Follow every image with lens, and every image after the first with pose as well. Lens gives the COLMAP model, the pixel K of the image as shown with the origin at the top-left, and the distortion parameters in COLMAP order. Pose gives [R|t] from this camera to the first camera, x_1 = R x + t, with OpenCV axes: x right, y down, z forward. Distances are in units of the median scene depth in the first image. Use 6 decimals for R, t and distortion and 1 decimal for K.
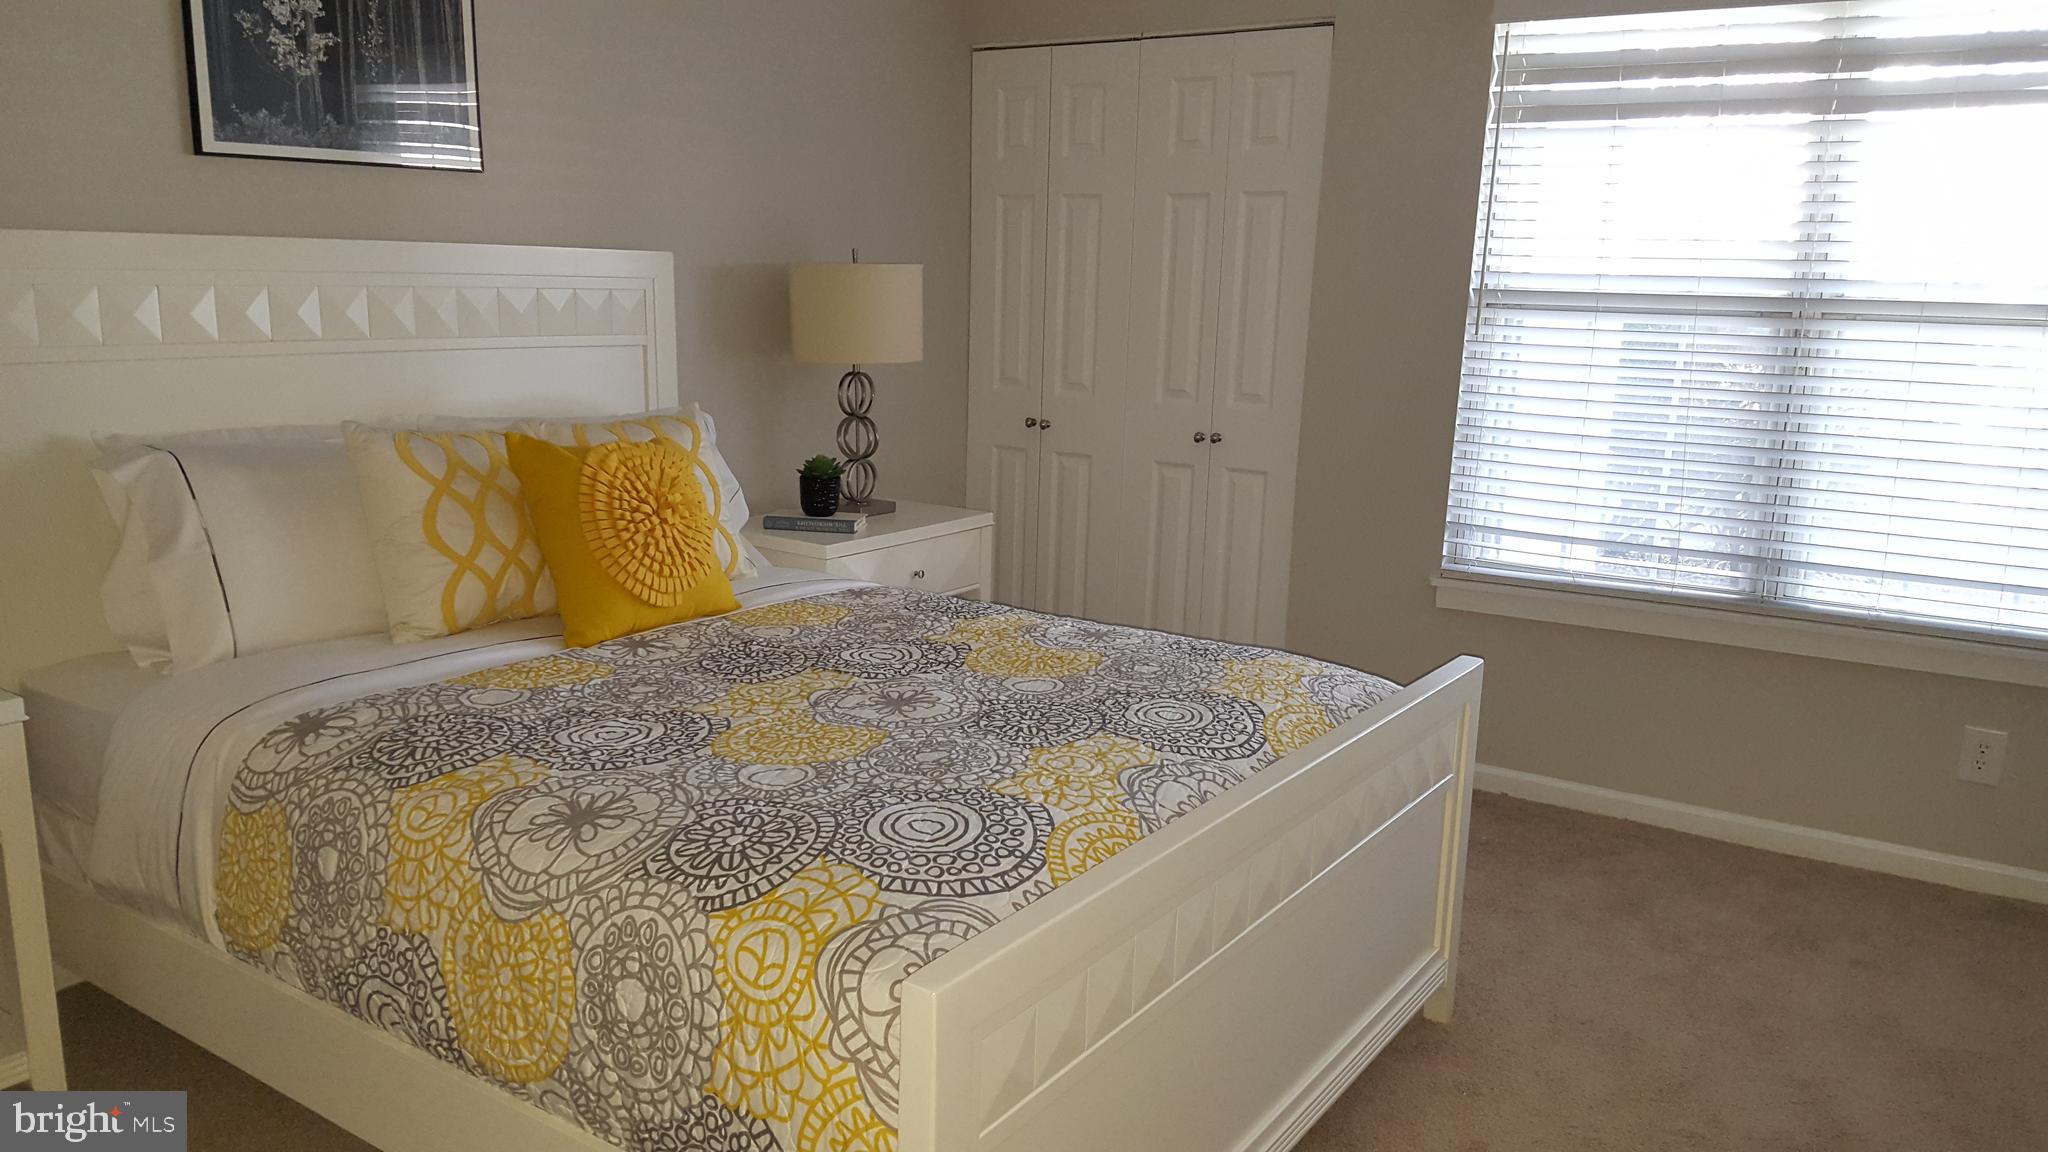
lens RADIAL K [[1506.1, 0, 1013.4], [0, 1506.1, 588.1], [0, 0, 1]] dist [0.170433, -0.281145]
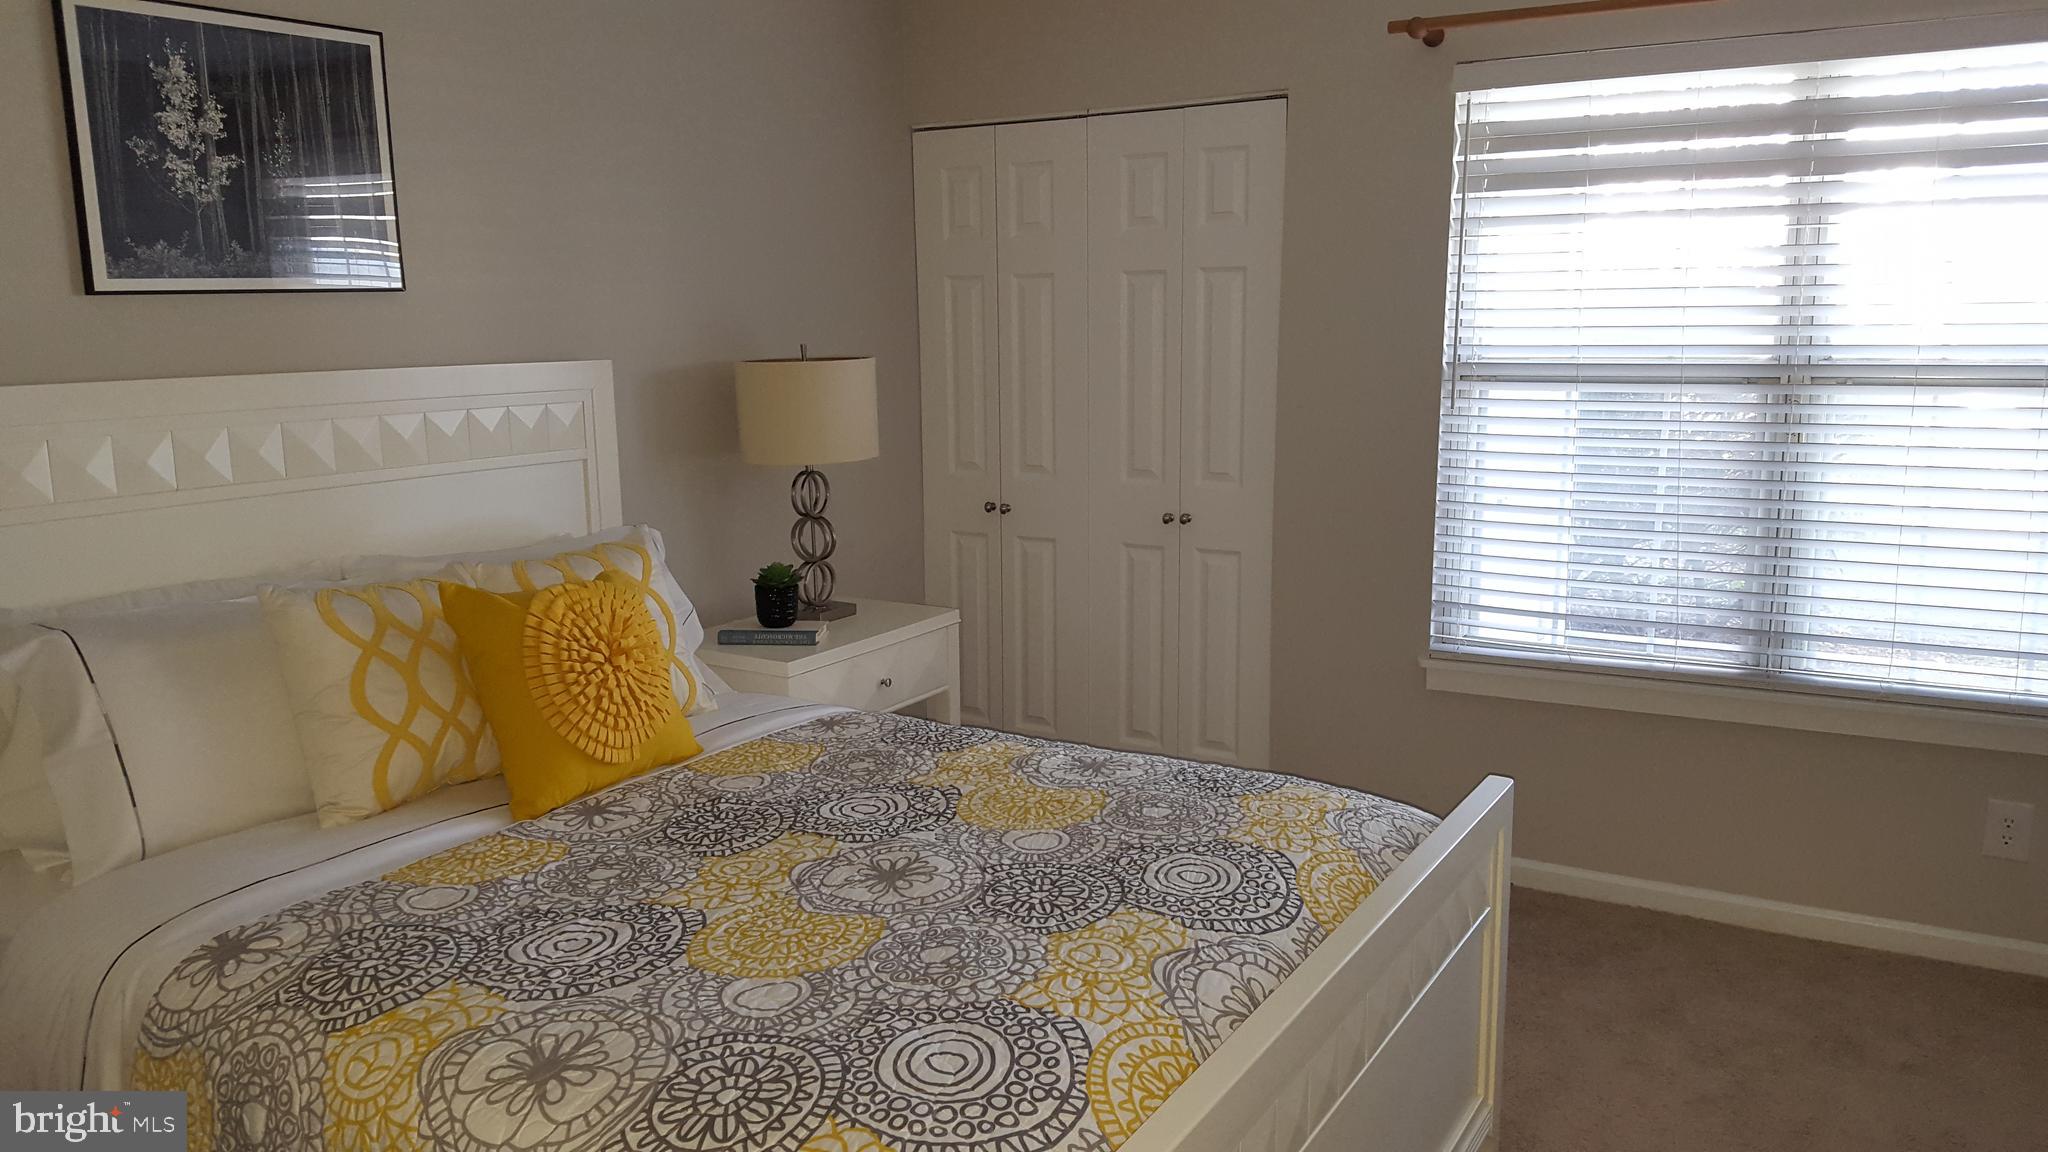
lens RADIAL K [[1511.0, 0, 1012.8], [0, 1511.0, 560.9], [0, 0, 1]] dist [0.140488, -0.218814]
pose [[0.998014, -0.046581, 0.042409, -0.031655], [0.048308, 0.998005, -0.040658, -0.066911], [-0.040431, 0.042625, 0.998273, 0.079931]]
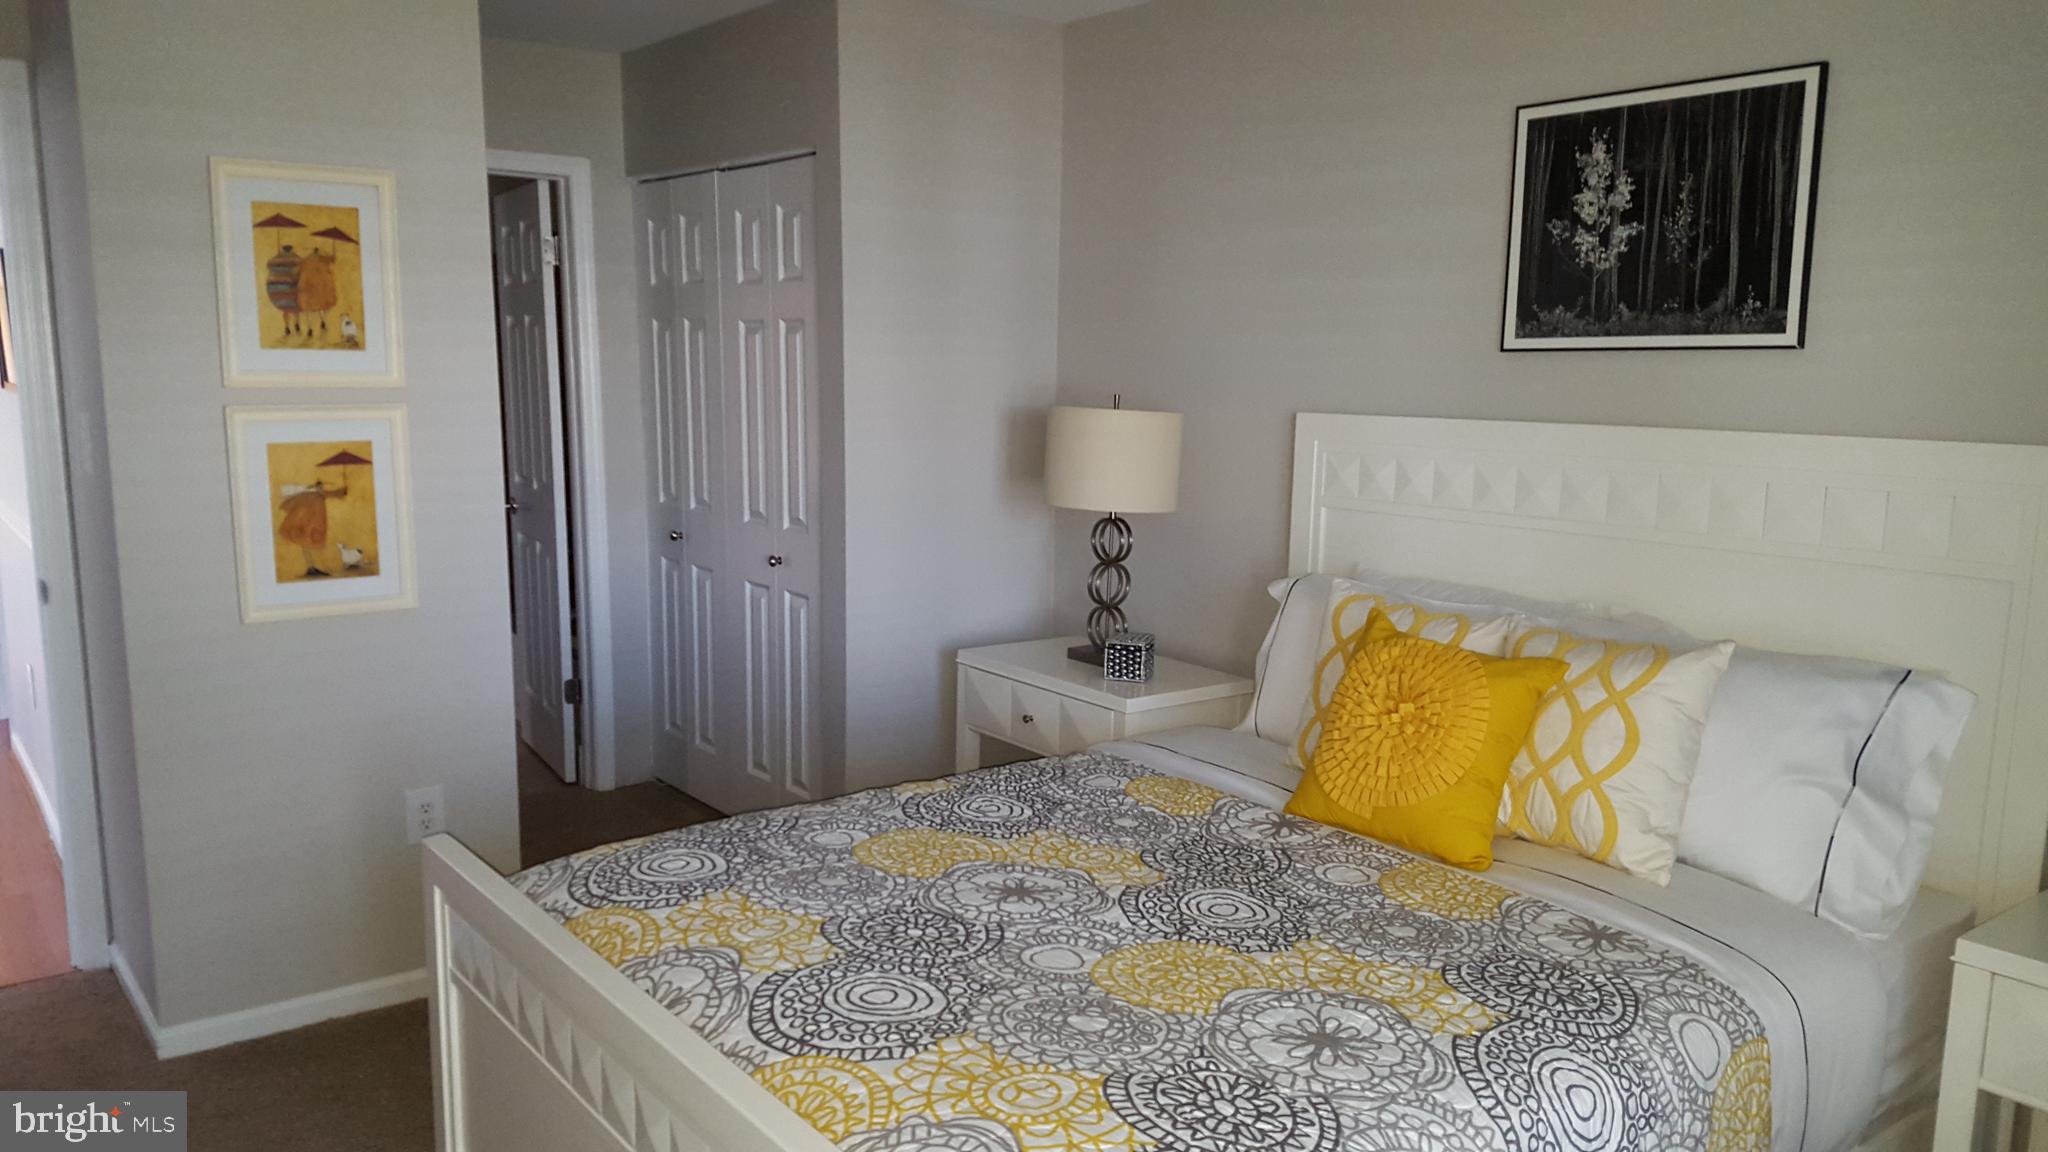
lens RADIAL K [[1487.0, 0, 1016.1], [0, 1487.0, 600.2], [0, 0, 1]] dist [0.146332, -0.254242]
pose [[-0.308056, 0.127642, -0.942767, 0.763847], [-0.212196, 0.956777, 0.198875, -0.279868], [0.927402, 0.261316, -0.267656, 1.135895]]
